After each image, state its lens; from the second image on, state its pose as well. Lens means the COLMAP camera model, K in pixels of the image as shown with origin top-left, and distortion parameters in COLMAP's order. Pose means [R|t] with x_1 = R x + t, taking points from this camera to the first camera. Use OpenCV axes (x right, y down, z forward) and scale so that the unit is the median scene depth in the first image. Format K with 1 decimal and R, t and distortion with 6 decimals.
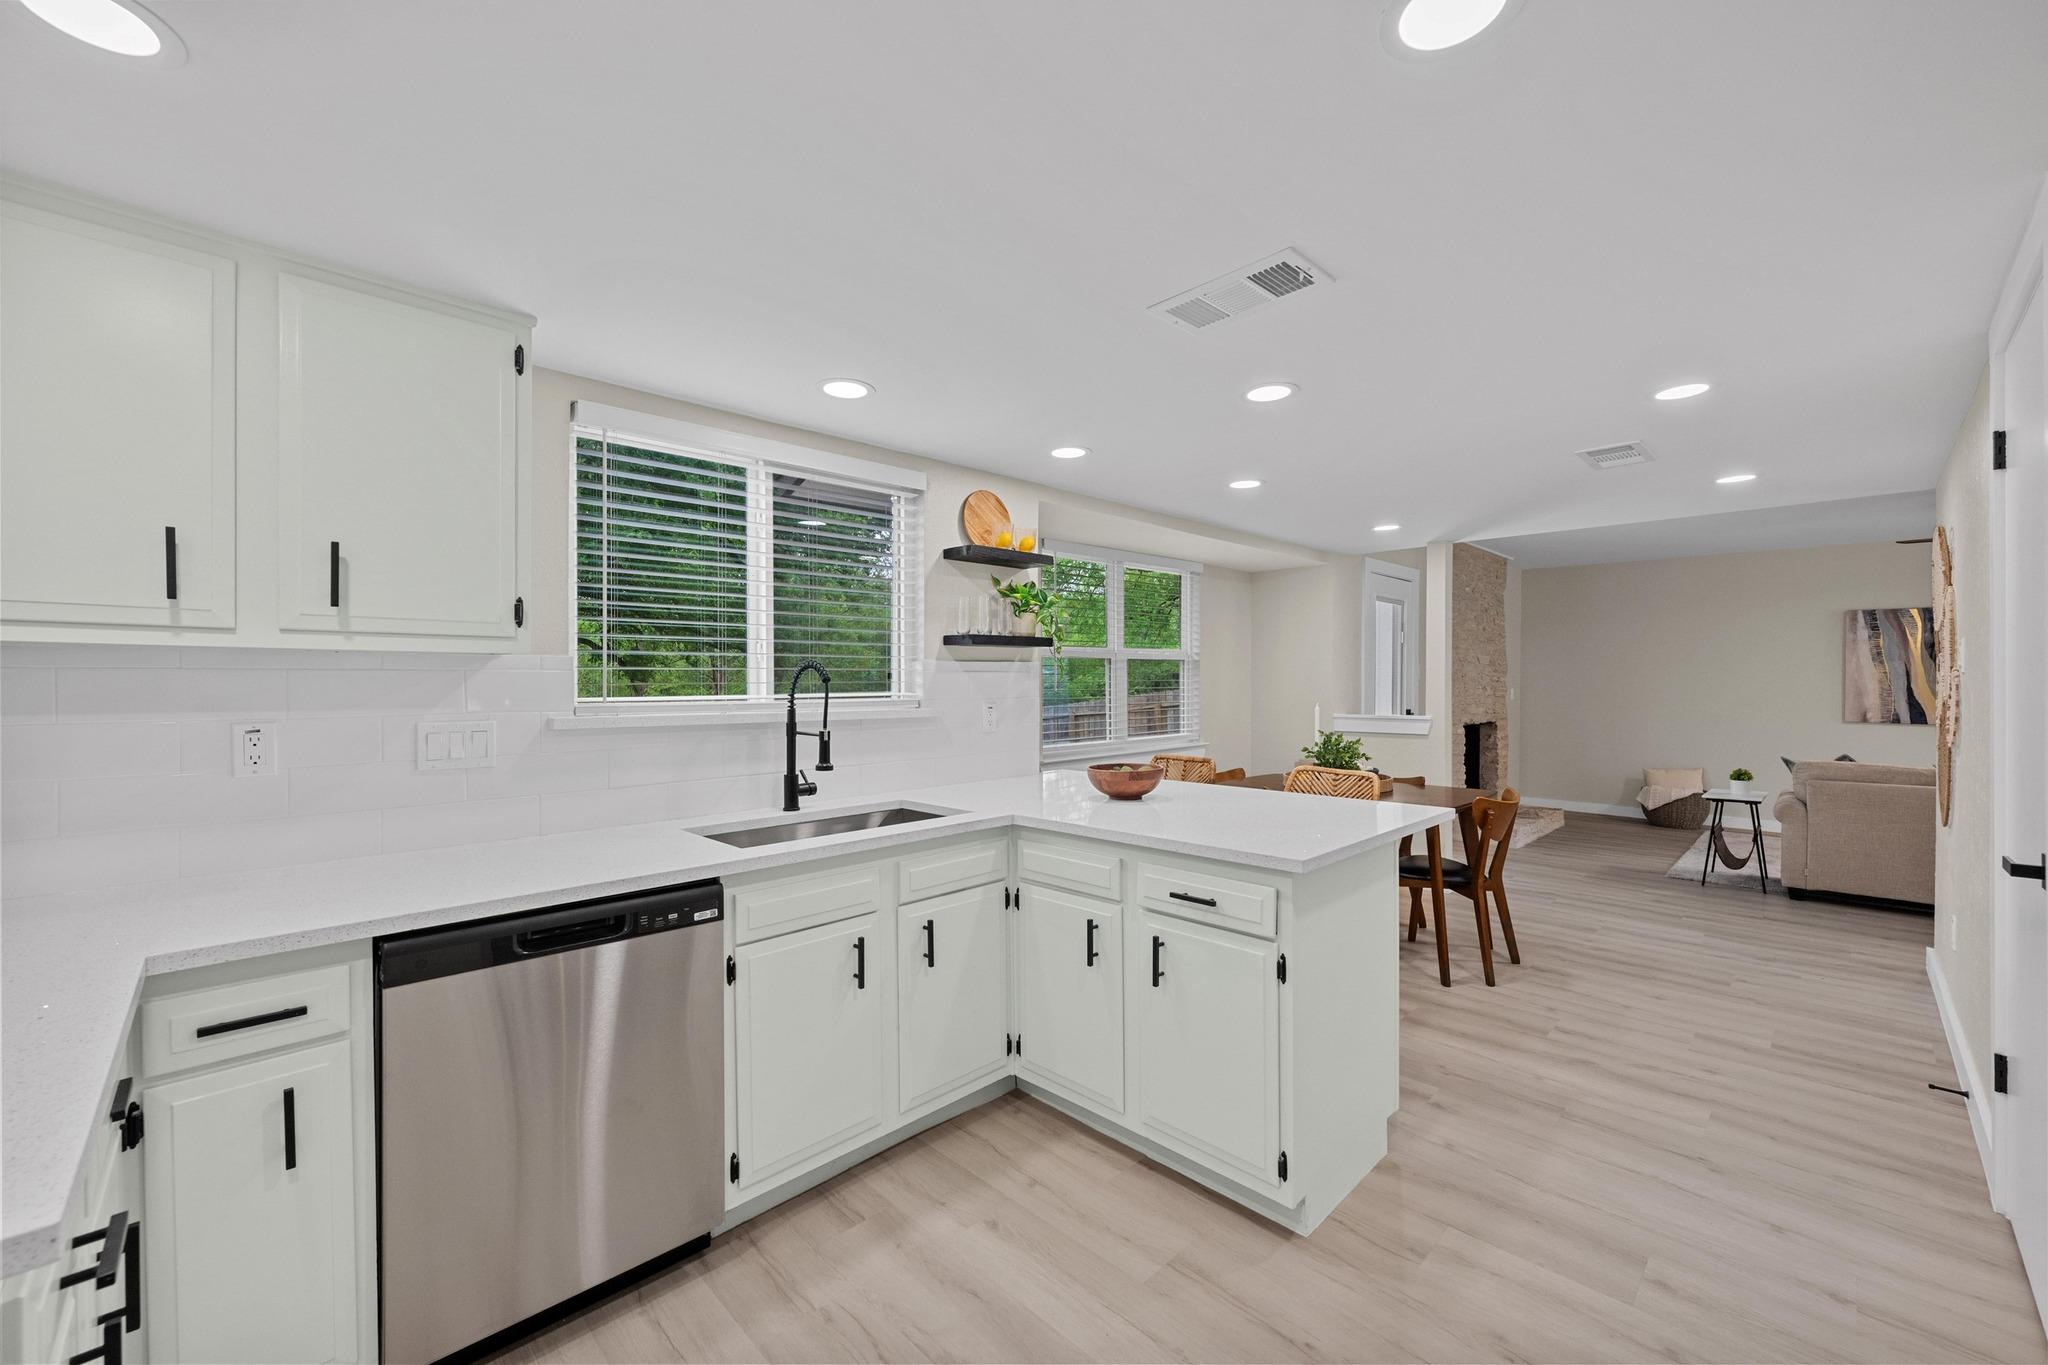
lens RADIAL K [[808.4, 0, 1025.3], [0, 808.4, 685.1], [0, 0, 1]] dist [-0.000512, 0.000243]
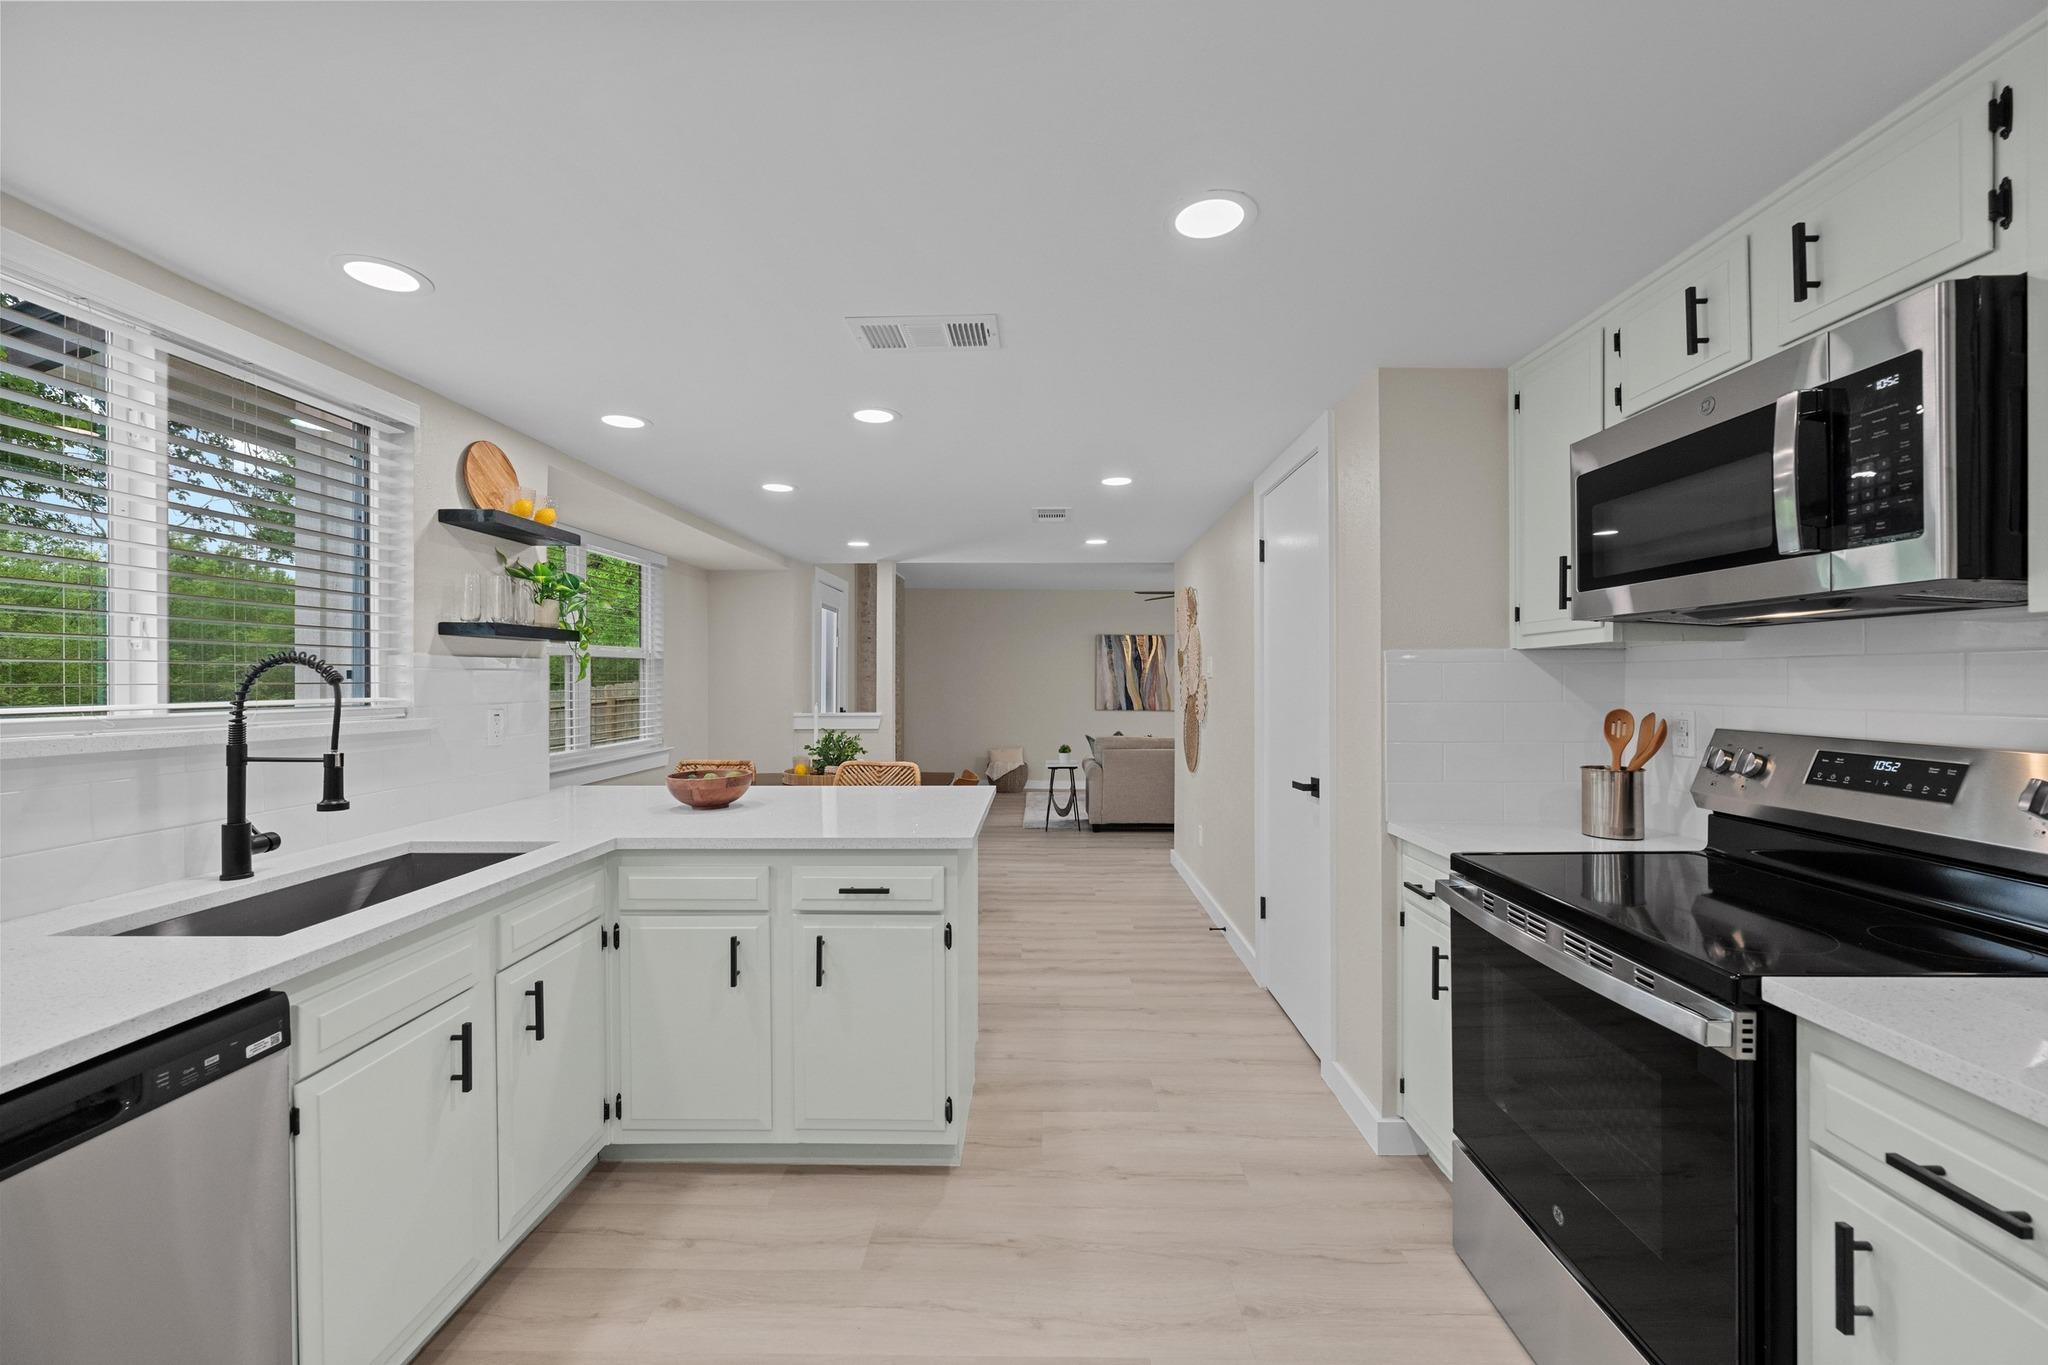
lens RADIAL K [[808.4, 0, 1028.1], [0, 808.4, 684.0], [0, 0, 1]] dist [-0.000512, 0.000243]
pose [[0.714713, -0.000127, 0.699418, -0.288252], [0.001310, 0.999998, -0.001157, -0.001257], [-0.699417, 0.001743, 0.714712, 0.079937]]
